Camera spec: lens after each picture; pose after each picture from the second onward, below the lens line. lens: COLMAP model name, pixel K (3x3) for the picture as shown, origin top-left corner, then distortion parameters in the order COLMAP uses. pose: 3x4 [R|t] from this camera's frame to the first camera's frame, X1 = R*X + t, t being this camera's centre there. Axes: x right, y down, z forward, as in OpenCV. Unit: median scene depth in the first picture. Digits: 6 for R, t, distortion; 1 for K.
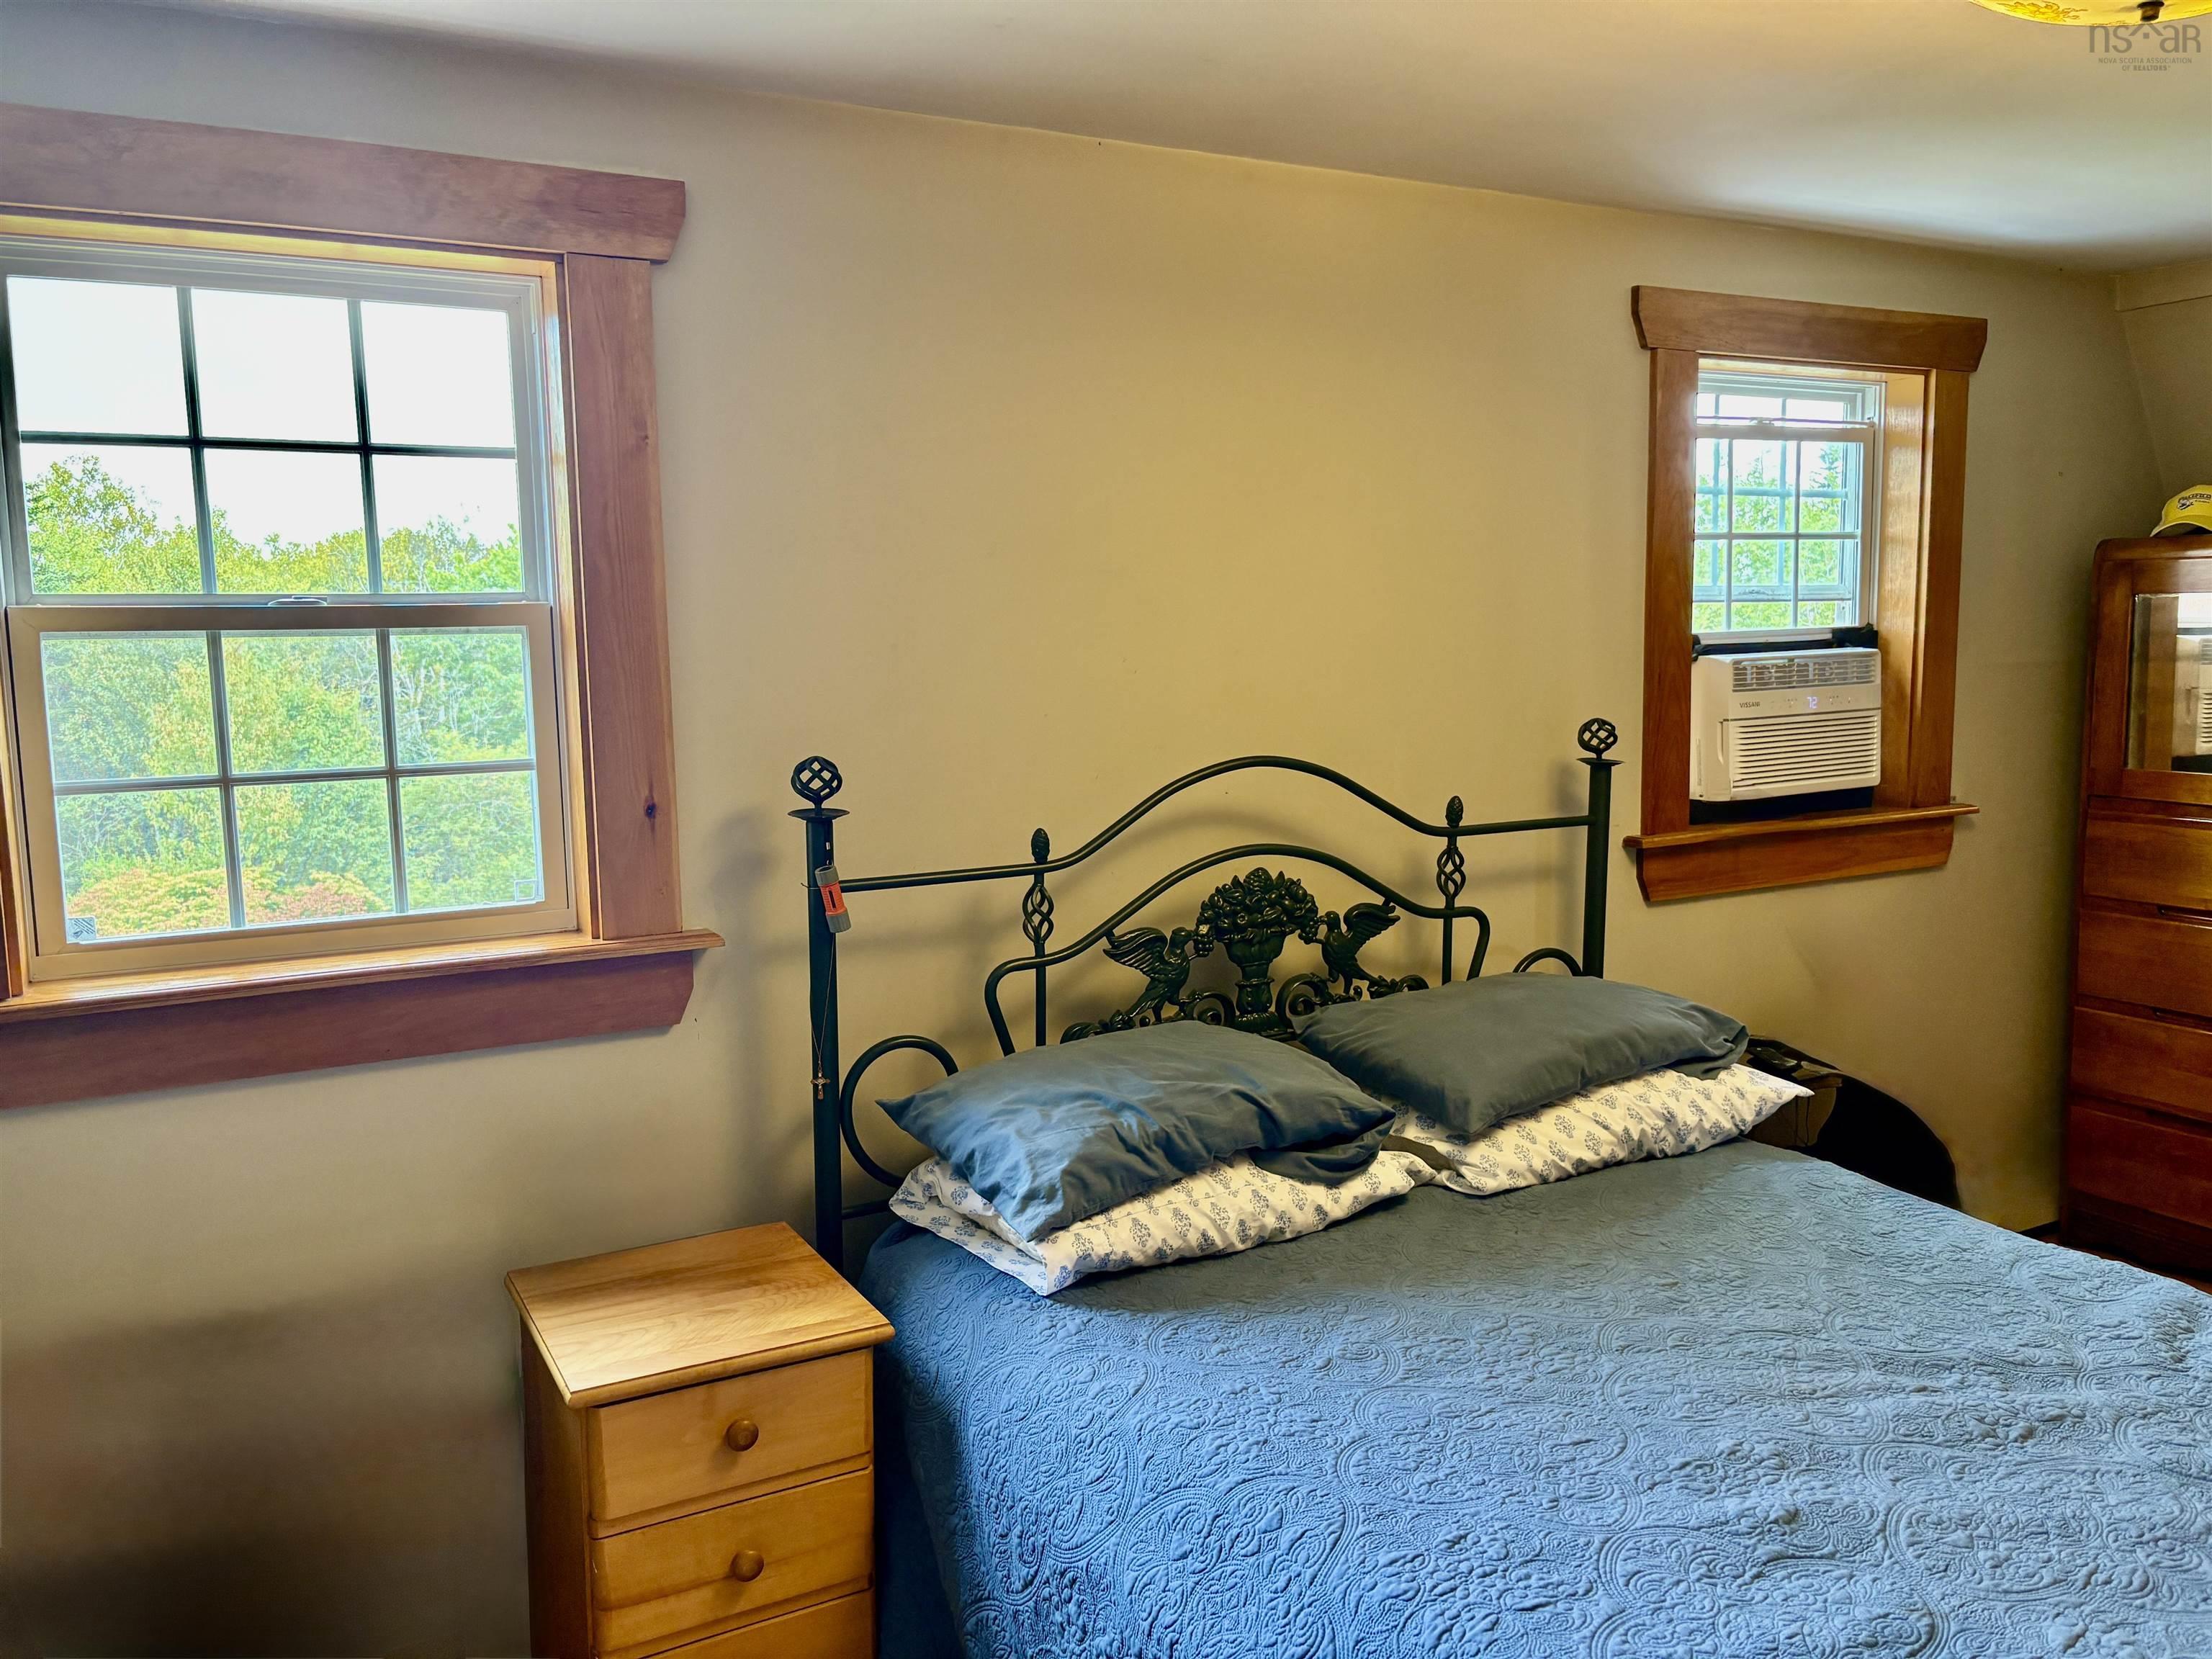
lens RADIAL K [[1669.6, 0, 1093.1], [0, 1669.6, 839.2], [0, 0, 1]] dist [0.050591, -0.058762]
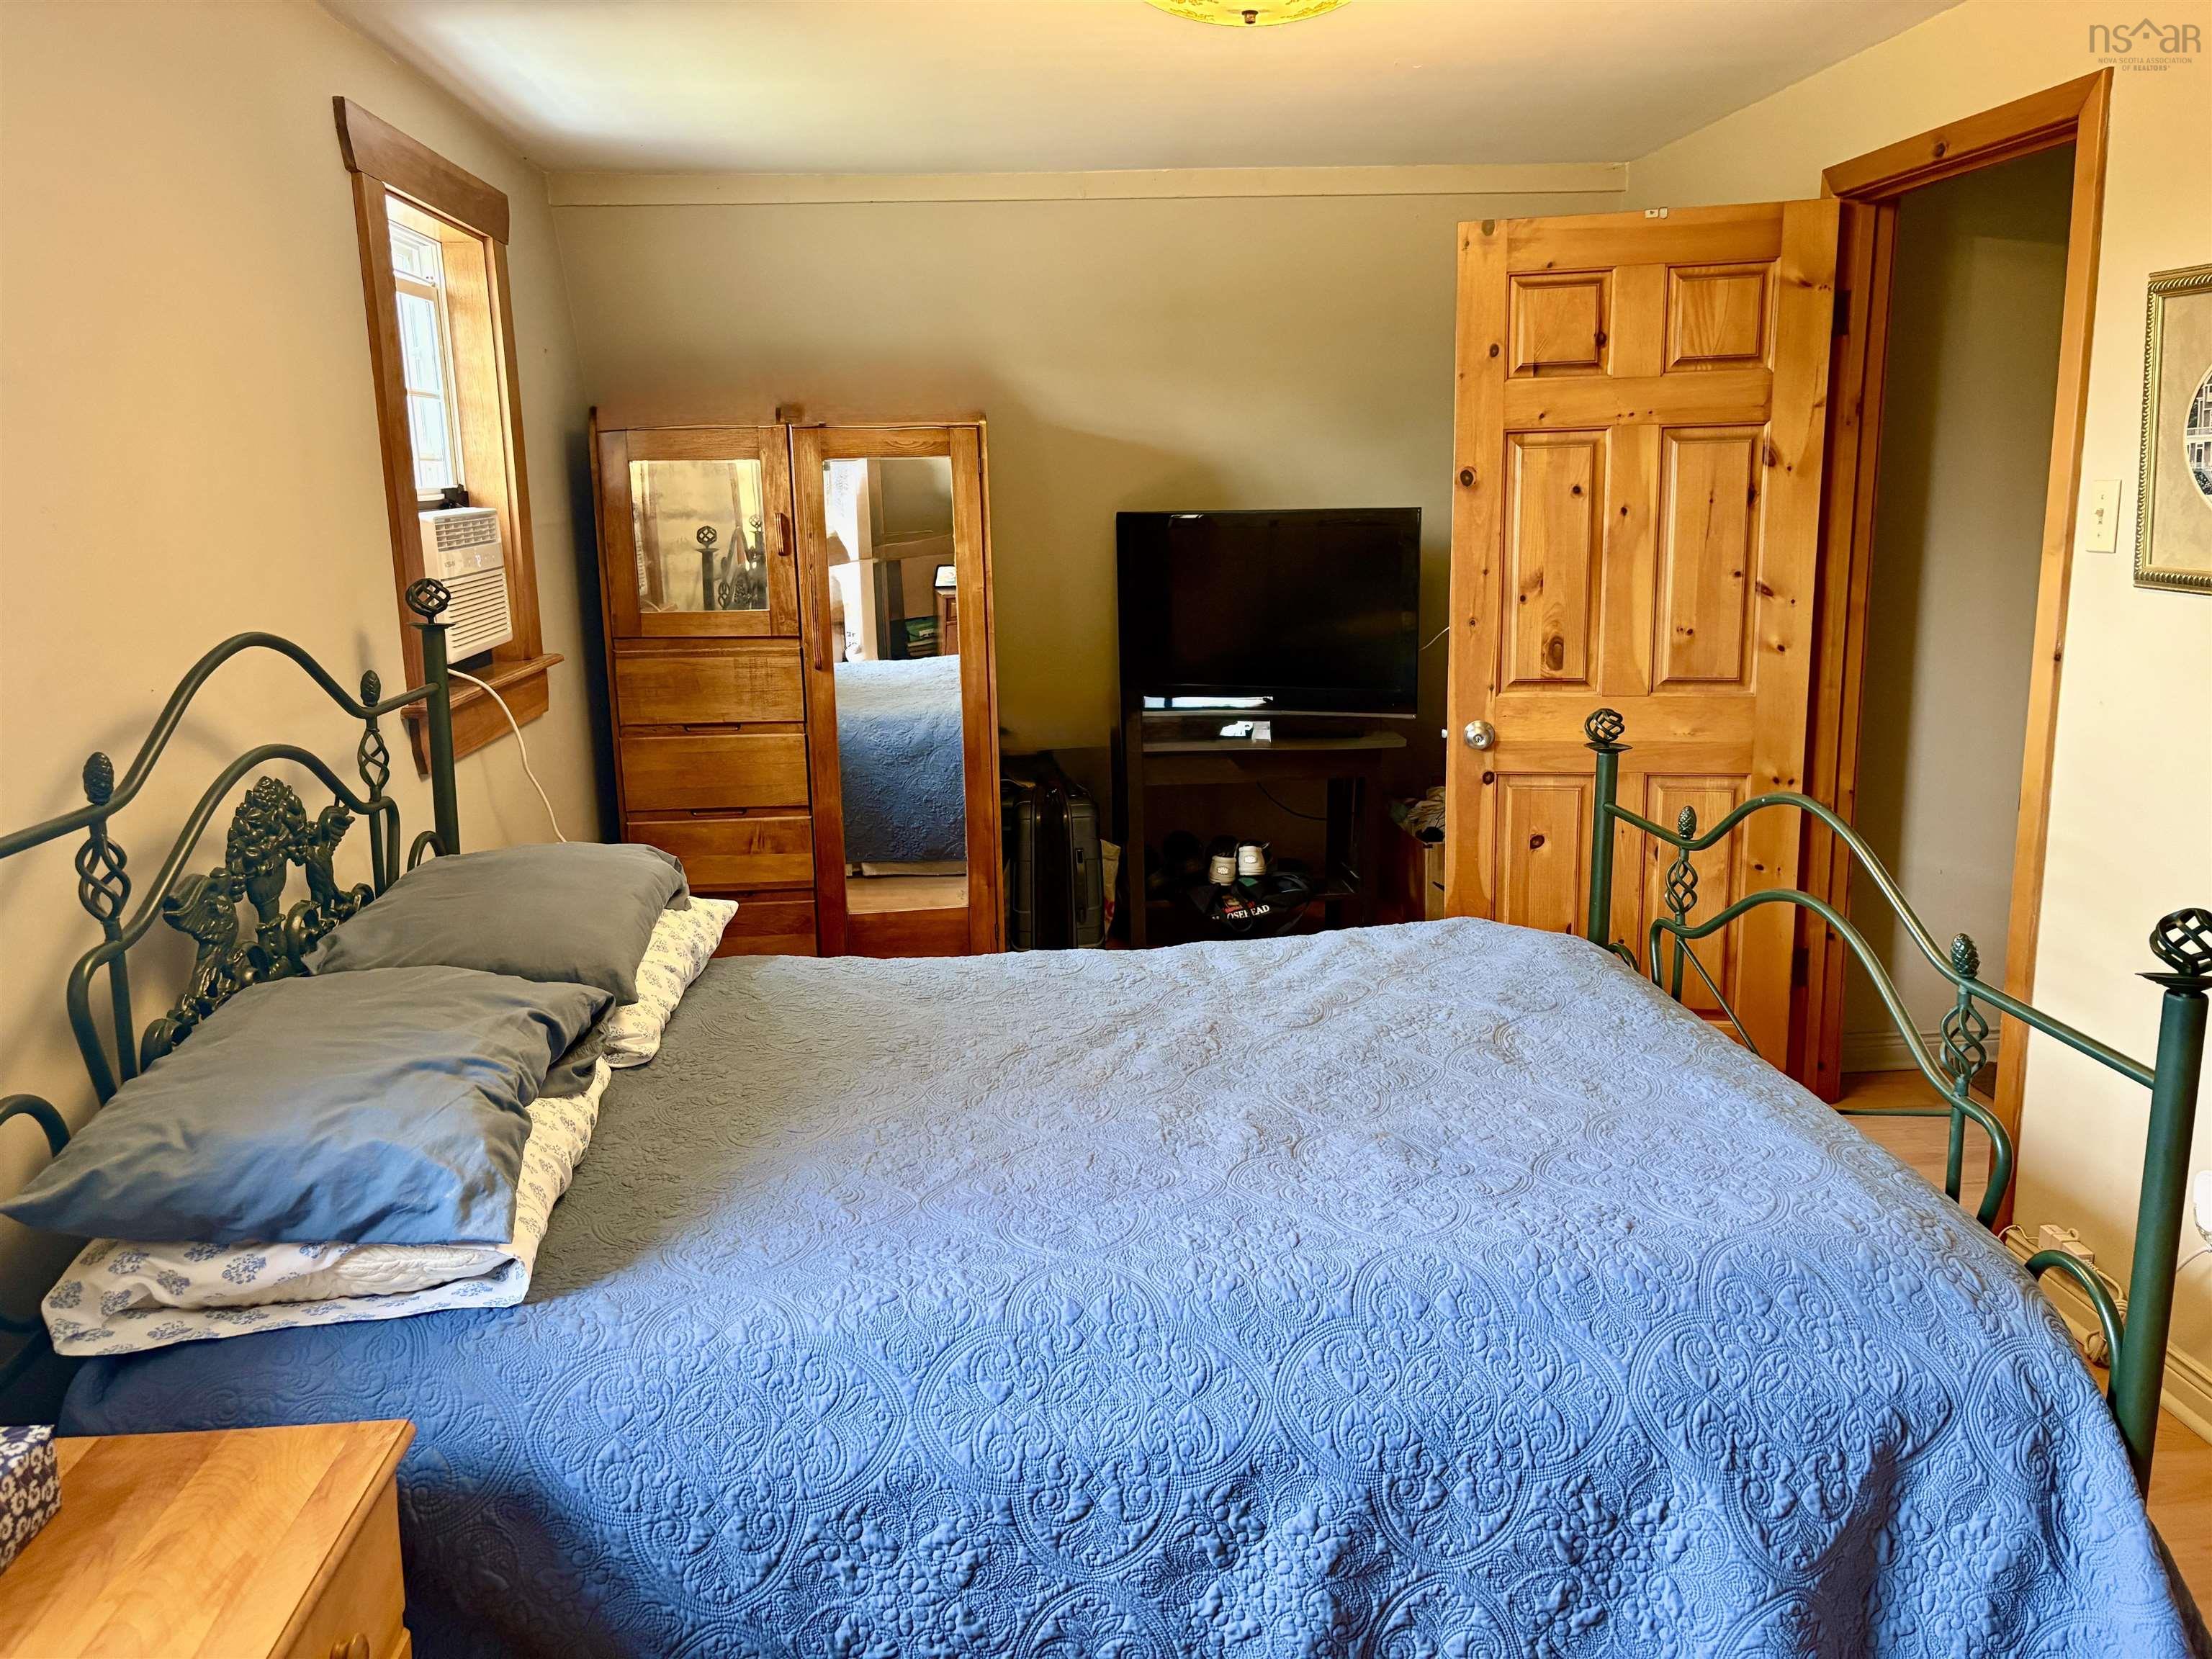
lens RADIAL K [[1669.6, 0, 1093.1], [0, 1669.6, 839.2], [0, 0, 1]] dist [0.050591, -0.058762]
pose [[0.421119, -0.184609, 0.888019, -0.492851], [0.131001, 0.981181, 0.141852, -0.017653], [-0.897495, 0.056595, 0.437378, 0.335741]]
